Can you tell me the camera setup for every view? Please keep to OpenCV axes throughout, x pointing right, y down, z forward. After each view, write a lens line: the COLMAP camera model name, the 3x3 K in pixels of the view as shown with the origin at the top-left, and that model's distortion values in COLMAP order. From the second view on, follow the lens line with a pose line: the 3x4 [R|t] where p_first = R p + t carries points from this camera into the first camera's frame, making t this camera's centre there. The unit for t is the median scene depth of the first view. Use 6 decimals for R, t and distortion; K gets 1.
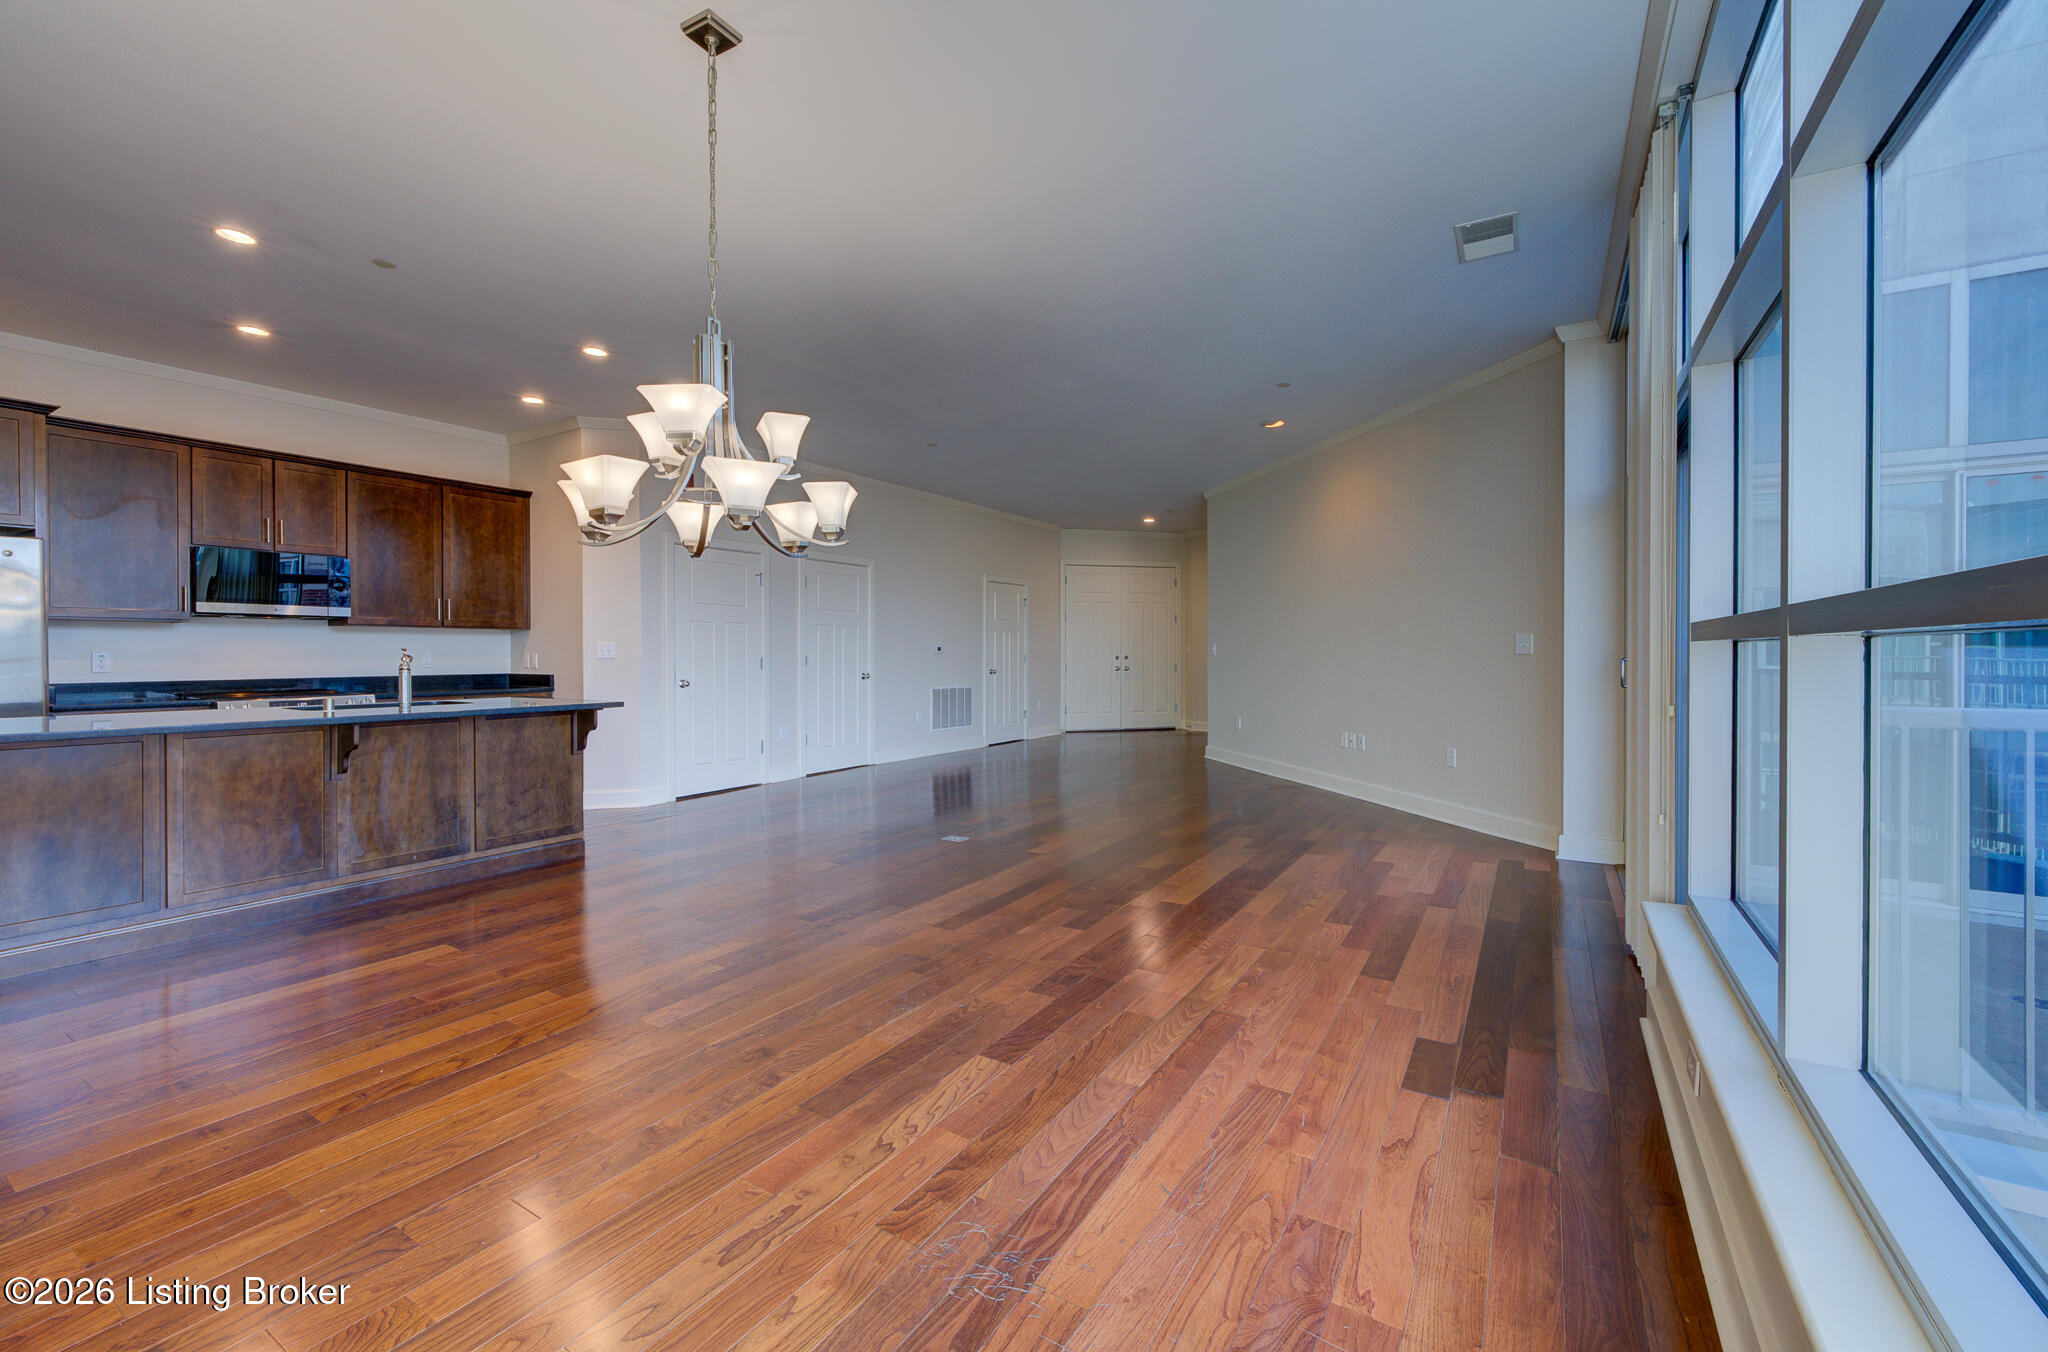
lens RADIAL K [[903.6, 0, 1015.6], [0, 903.6, 653.0], [0, 0, 1]] dist [0.001708, 0.000675]
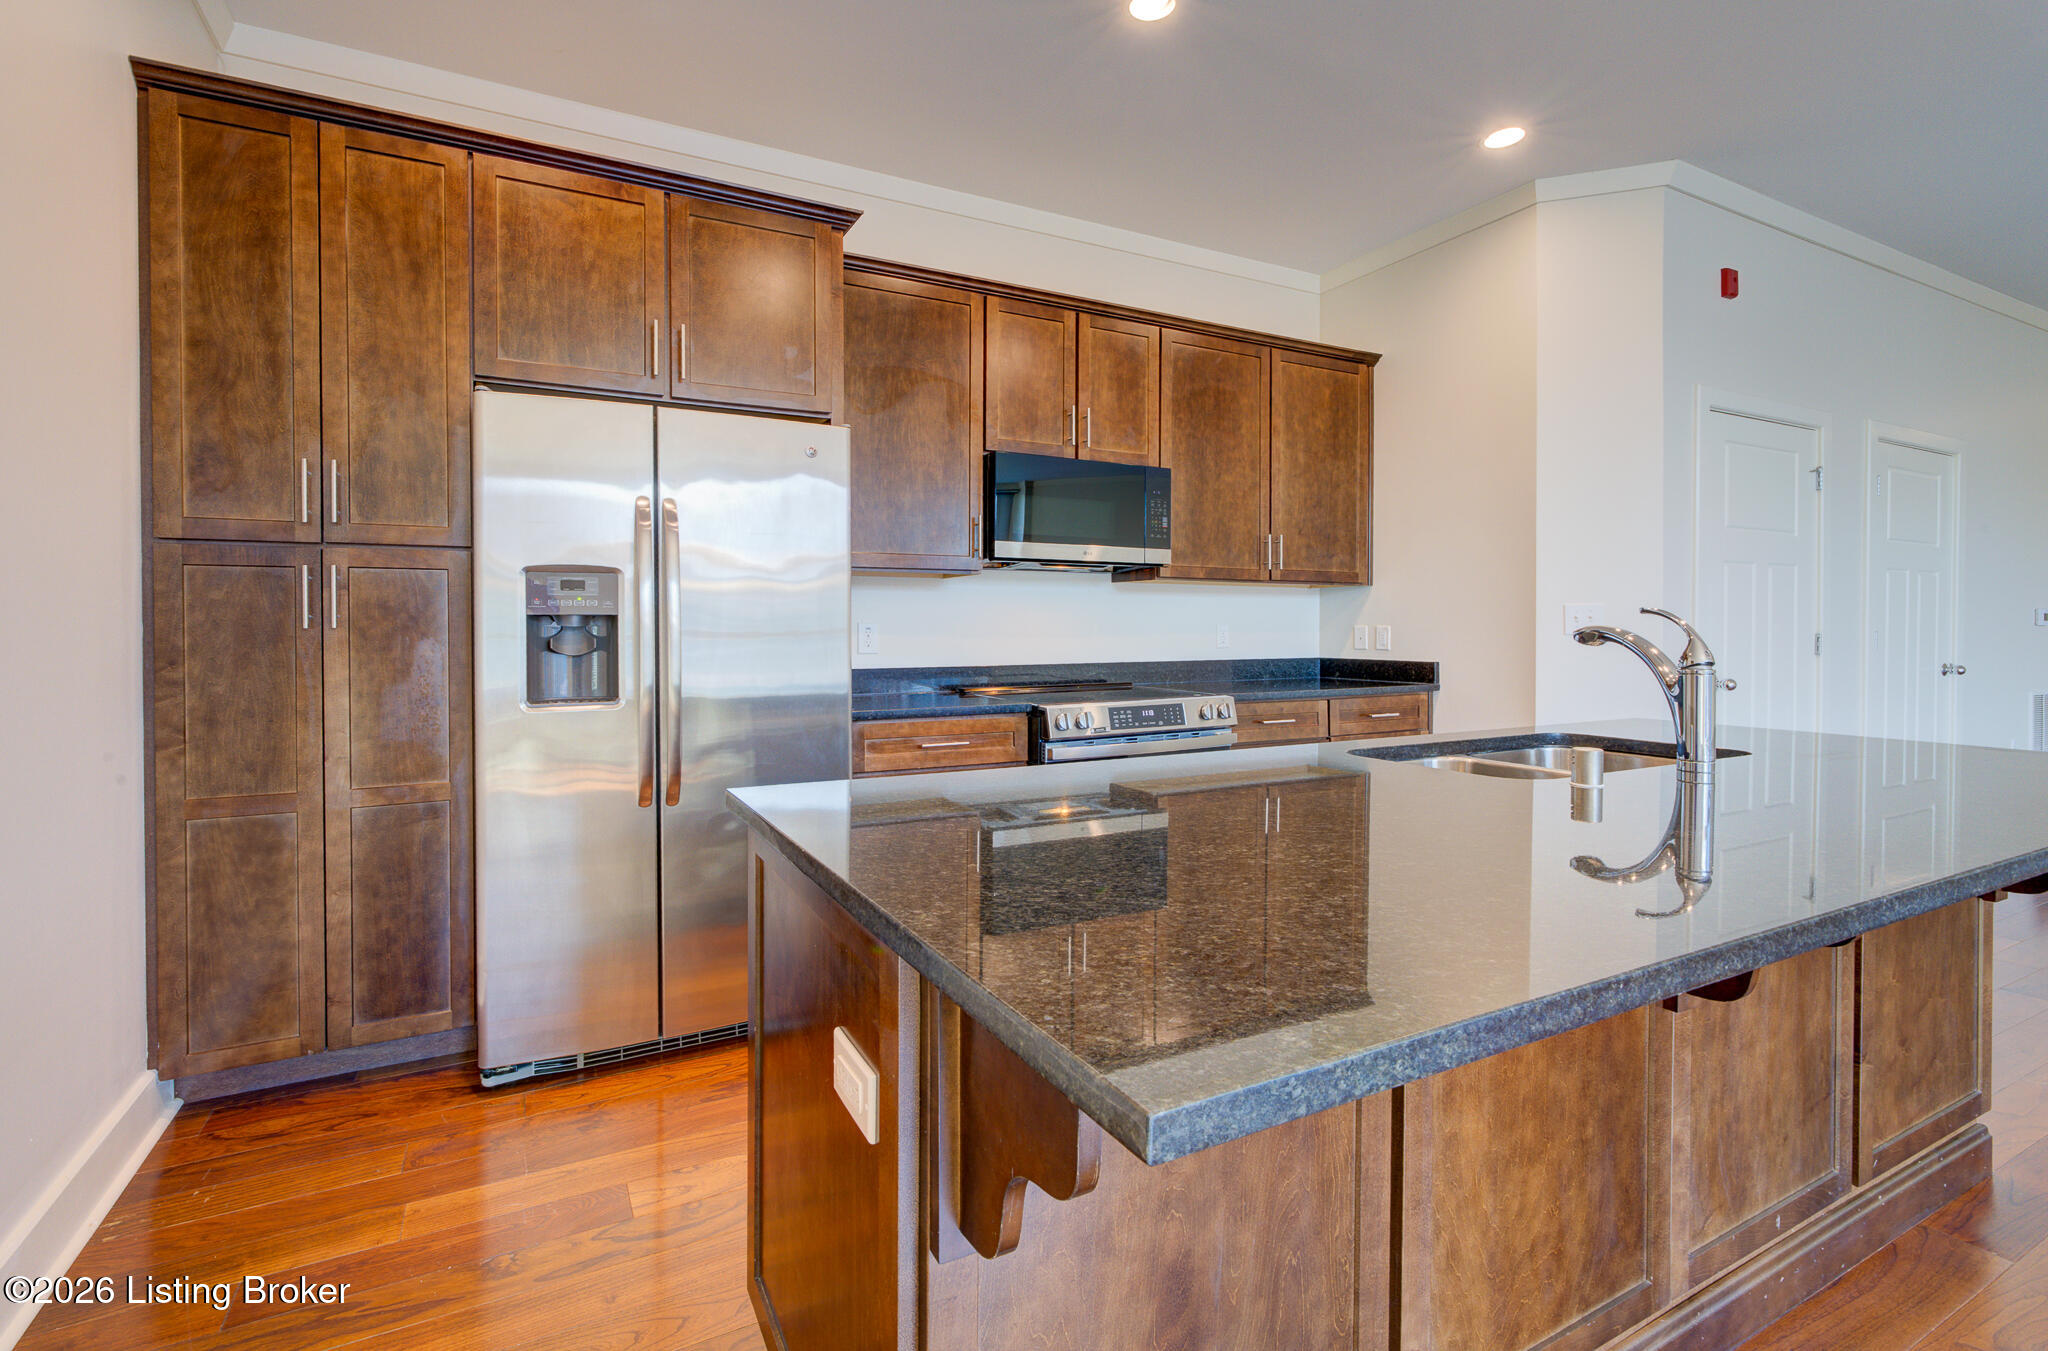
lens RADIAL K [[903.6, 0, 1015.6], [0, 903.6, 652.5], [0, 0, 1]] dist [0.001708, 0.000675]
pose [[0.888323, 0.012824, -0.459039, -0.527147], [0.000499, 0.999582, 0.028890, 0.001773], [0.459218, -0.025893, 0.887946, 0.392380]]
